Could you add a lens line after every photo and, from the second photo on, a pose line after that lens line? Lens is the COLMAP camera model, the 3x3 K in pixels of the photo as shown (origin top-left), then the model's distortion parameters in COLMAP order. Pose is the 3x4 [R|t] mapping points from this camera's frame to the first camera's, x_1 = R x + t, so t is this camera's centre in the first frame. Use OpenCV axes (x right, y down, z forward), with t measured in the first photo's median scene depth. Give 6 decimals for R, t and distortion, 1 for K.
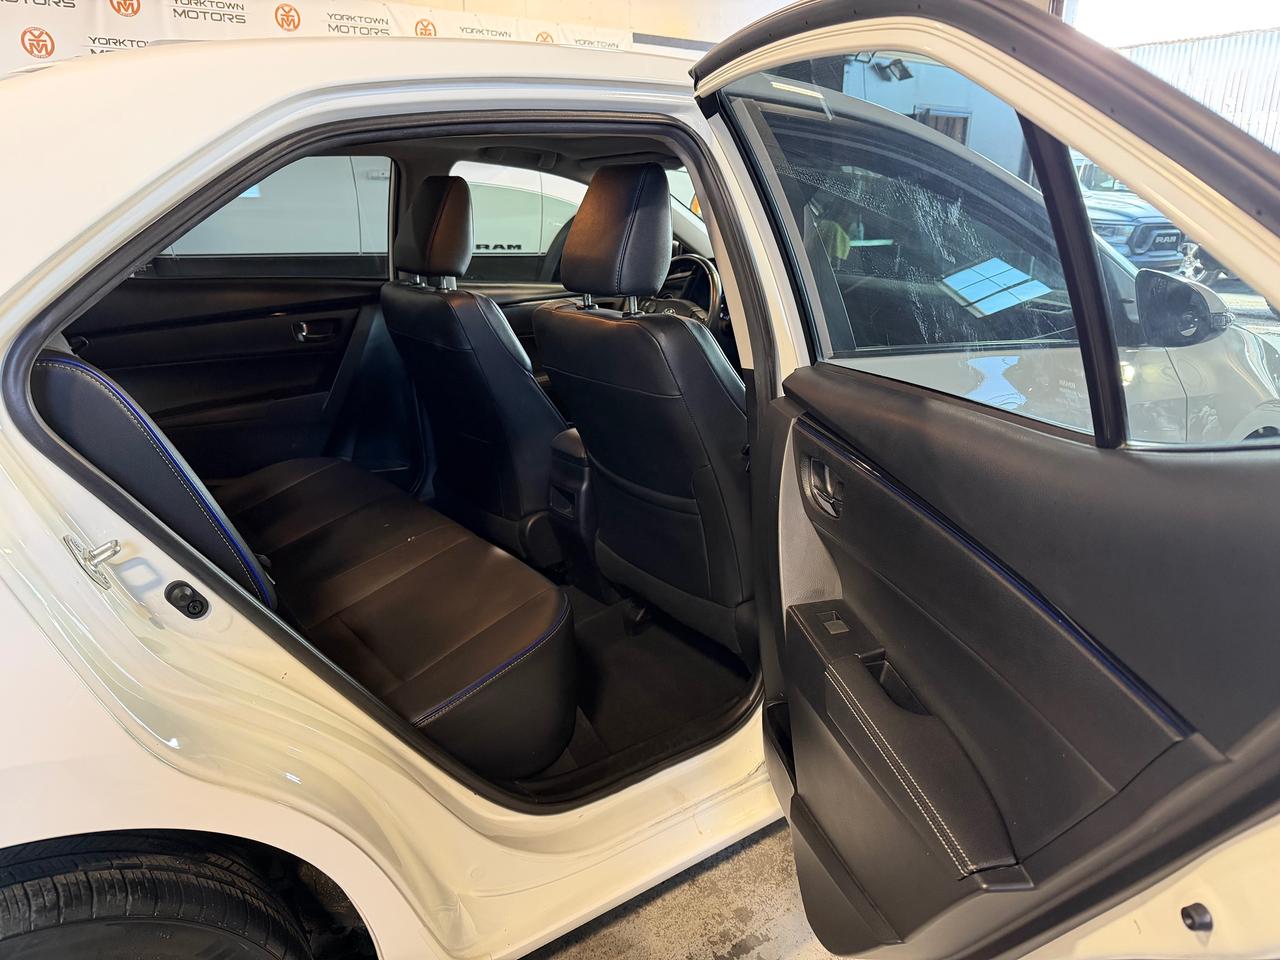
lens RADIAL K [[896.4, 0, 650.2], [0, 896.4, 480.1], [0, 0, 1]] dist [0.061035, -0.082969]
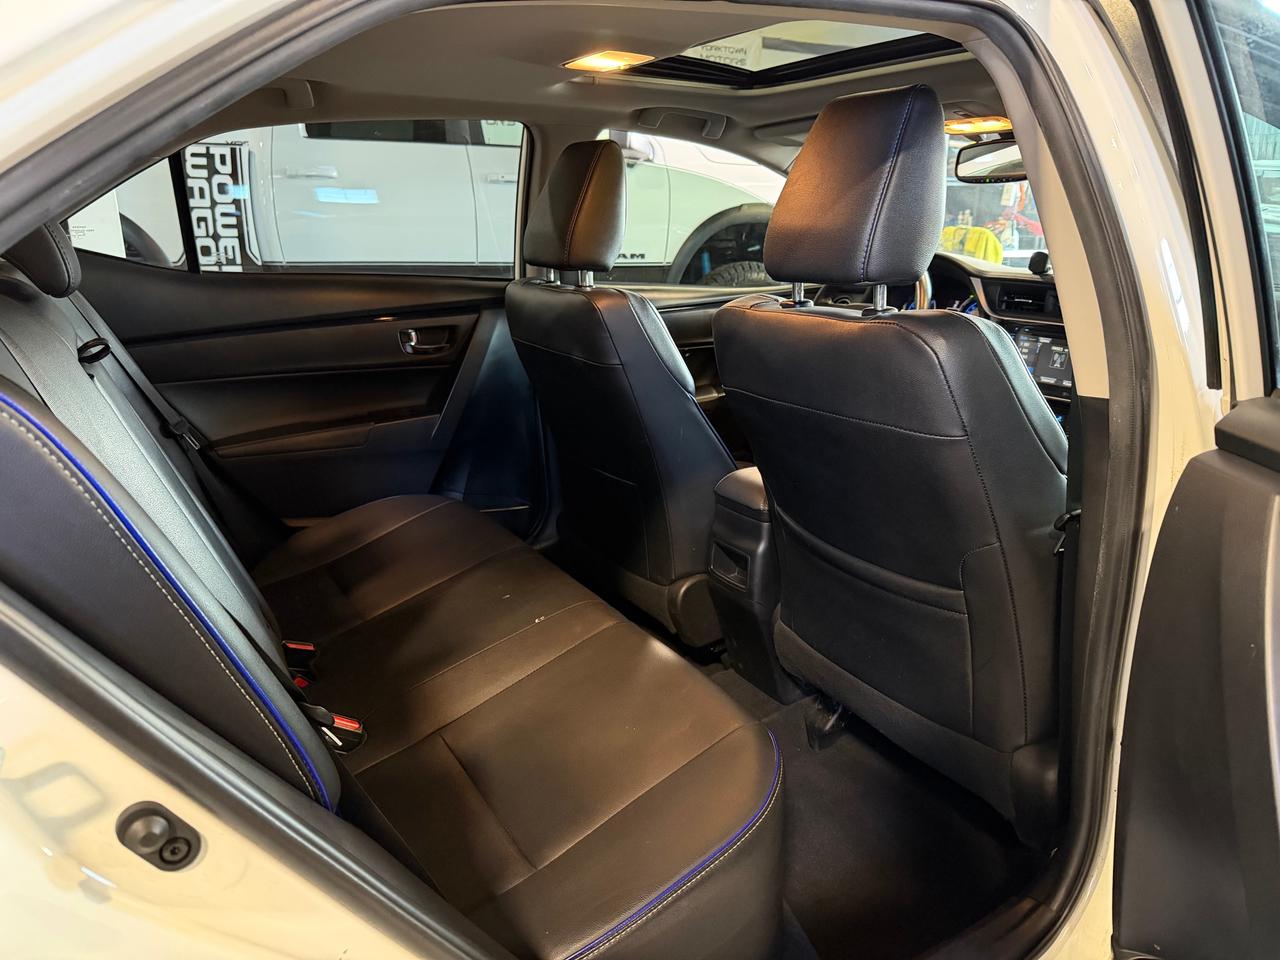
lens RADIAL K [[896.4, 0, 629.9], [0, 896.4, 485.1], [0, 0, 1]] dist [0.061035, -0.082969]
pose [[0.990914, 0.027488, -0.131657, -0.083768], [-0.029551, 0.999469, -0.013743, -0.031311], [0.131209, 0.017509, 0.991200, 0.237578]]
